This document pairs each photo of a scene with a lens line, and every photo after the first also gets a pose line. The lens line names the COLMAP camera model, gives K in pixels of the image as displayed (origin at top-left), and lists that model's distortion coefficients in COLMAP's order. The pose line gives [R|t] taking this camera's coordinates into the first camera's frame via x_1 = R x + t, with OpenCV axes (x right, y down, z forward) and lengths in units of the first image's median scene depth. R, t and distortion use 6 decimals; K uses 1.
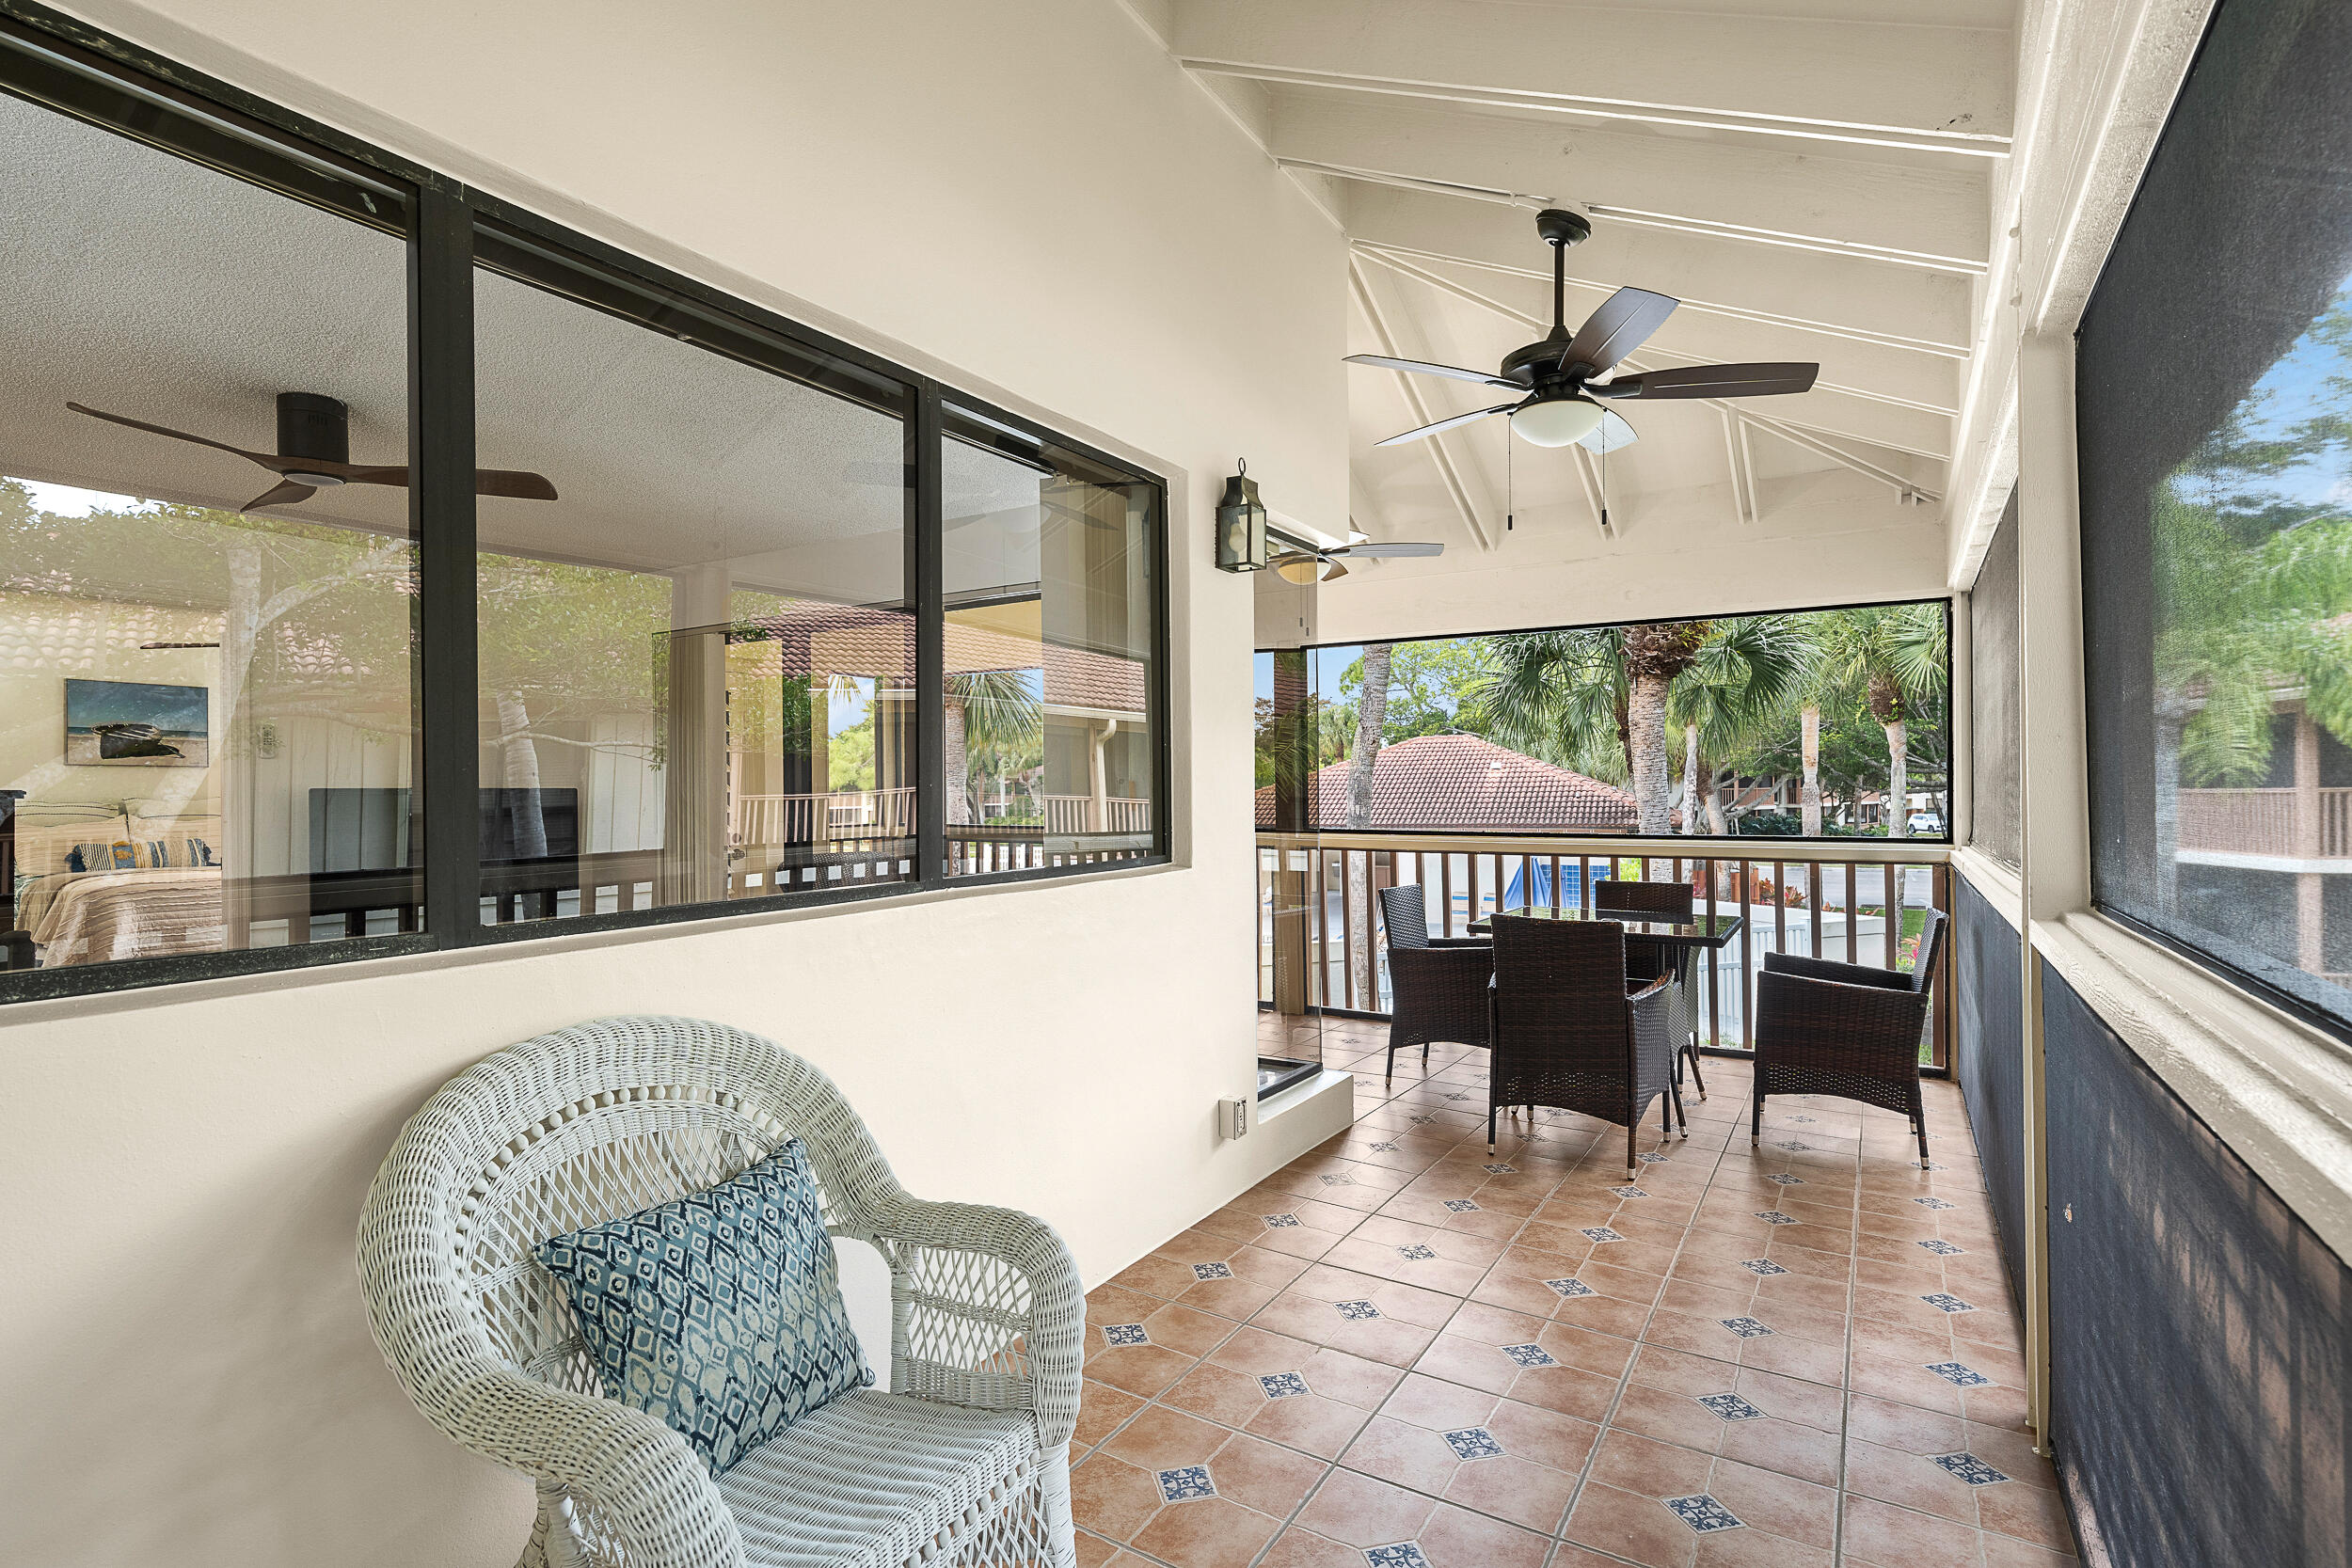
lens RADIAL K [[1146.3, 0, 1176.8], [0, 1146.3, 793.5], [0, 0, 1]] dist [-0.001211, -0.000757]
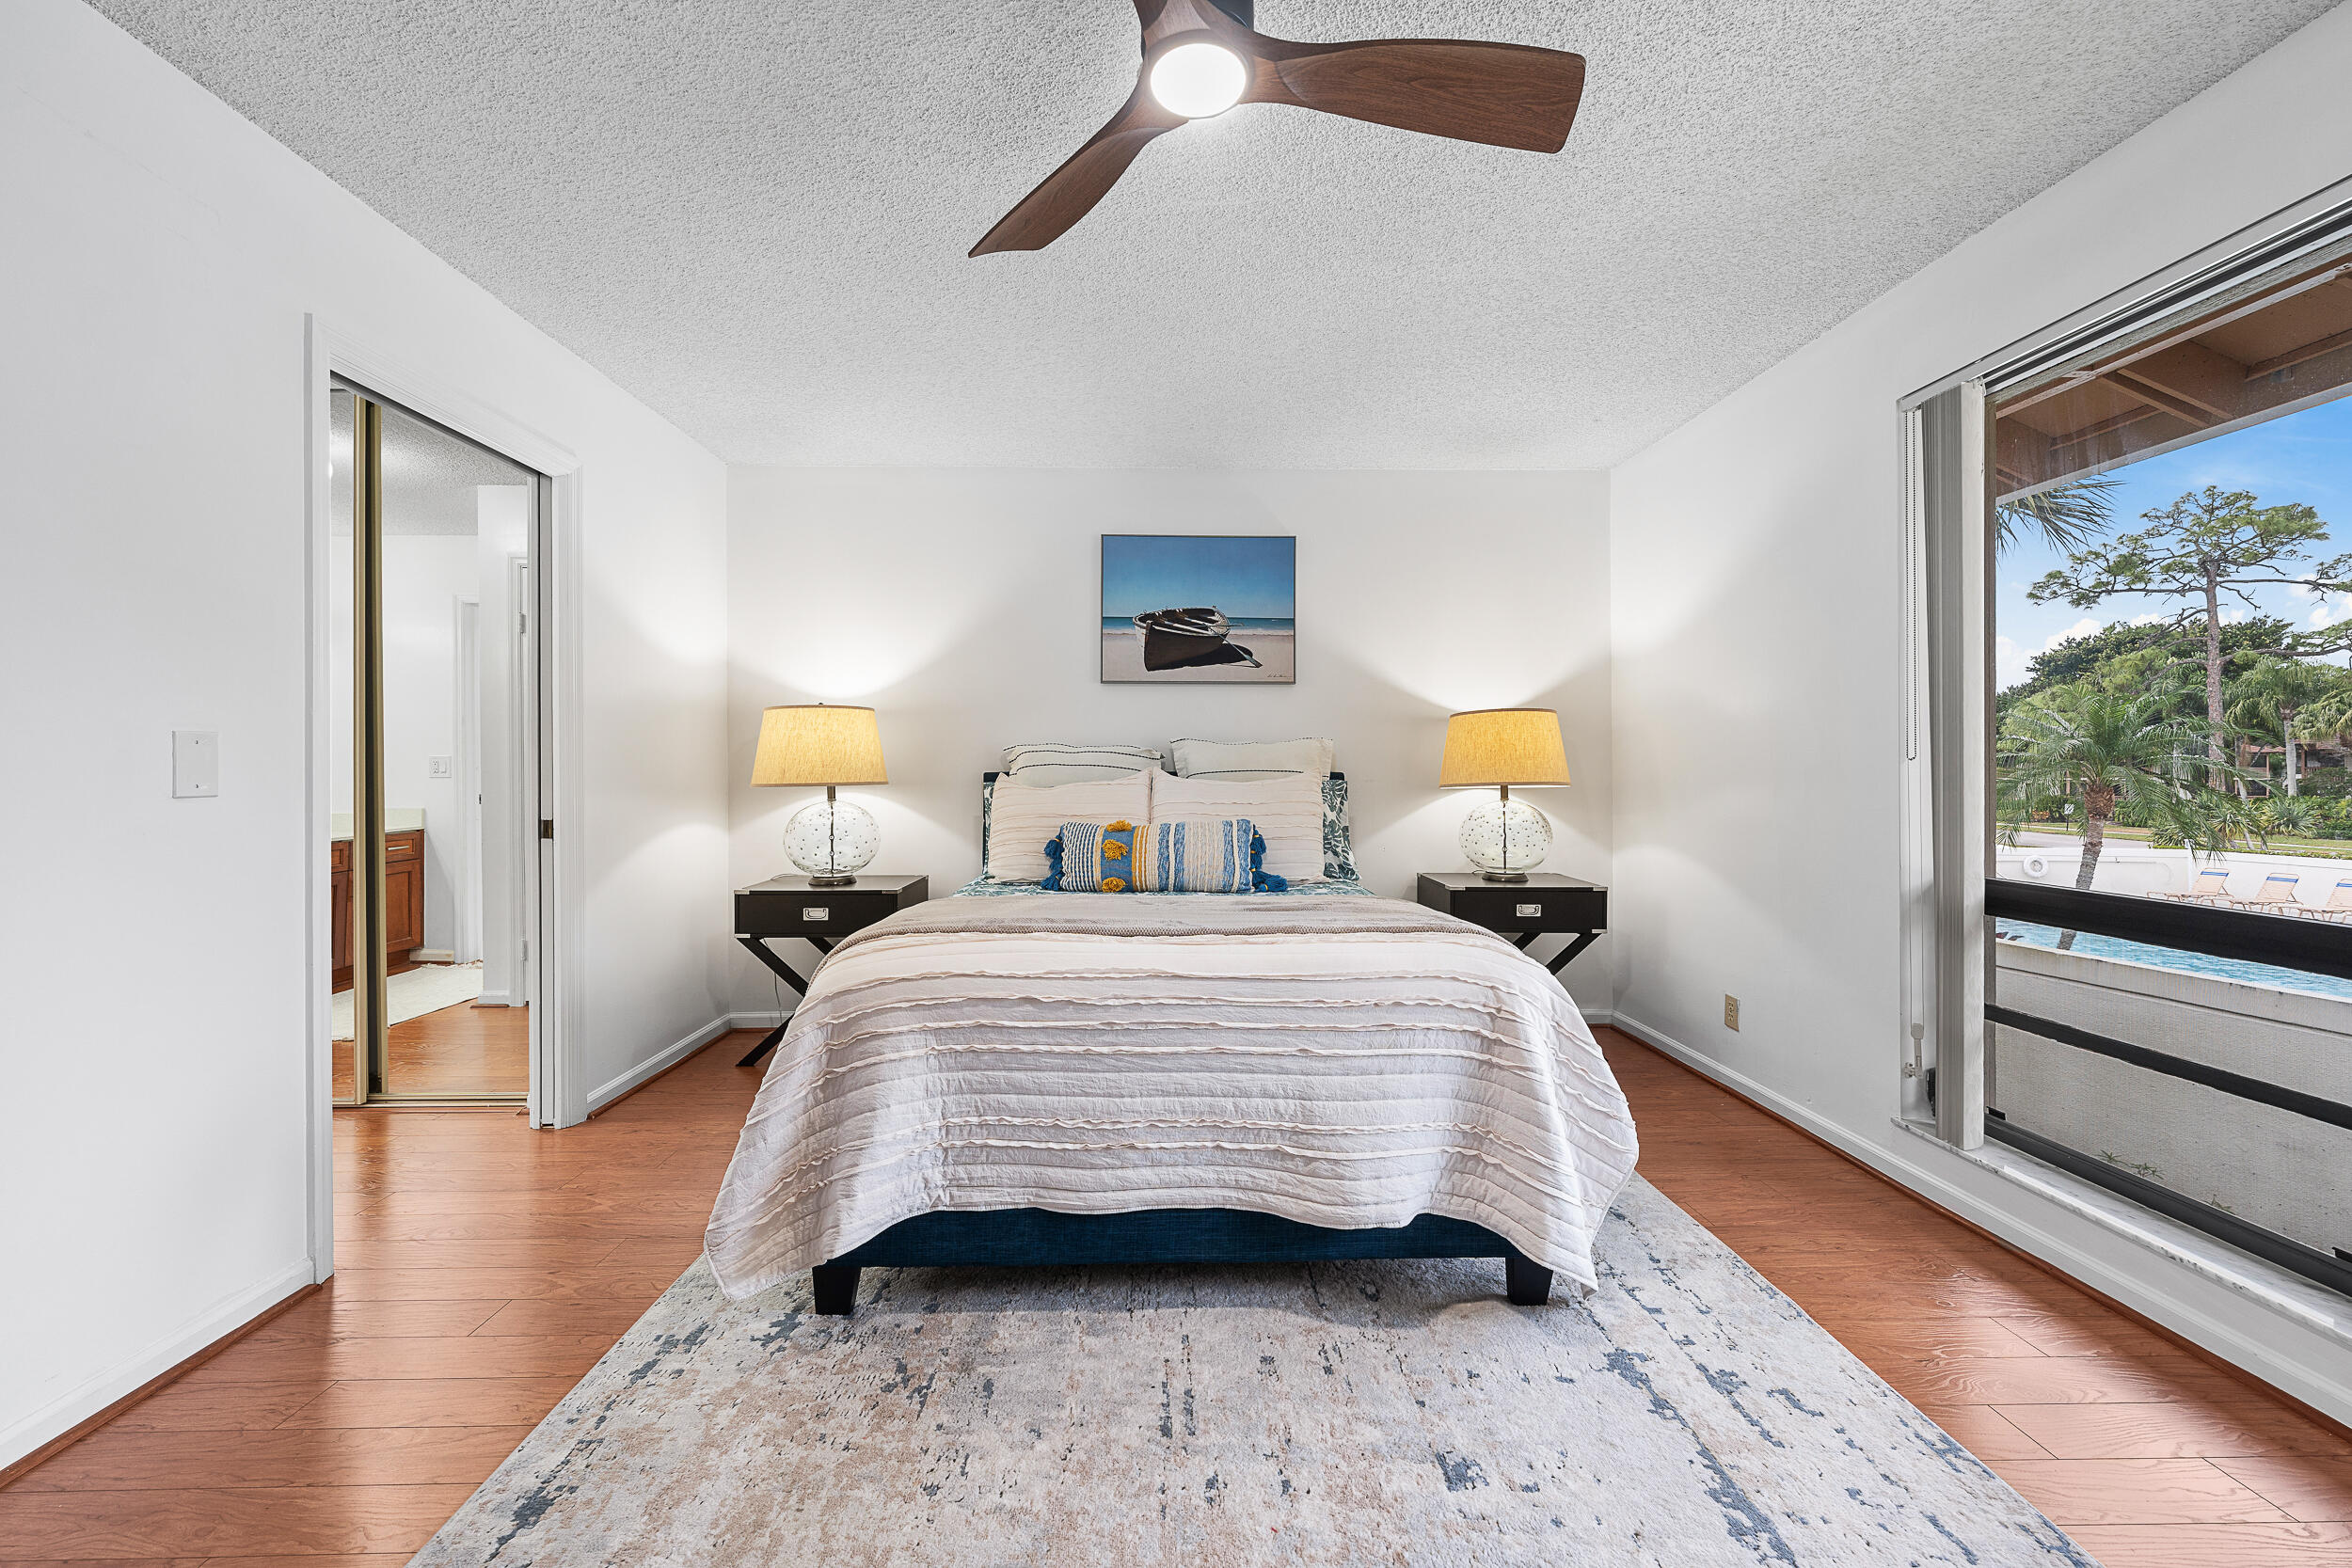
lens RADIAL K [[898.9, 0, 1175.3], [0, 898.9, 765.7], [0, 0, 1]] dist [-0.002848, -0.000128]
pose [[0.541271, 0.007252, -0.840817, -0.558371], [-0.004872, 0.999973, 0.005489, 0.015038], [0.840834, 0.001126, 0.541292, 0.776298]]
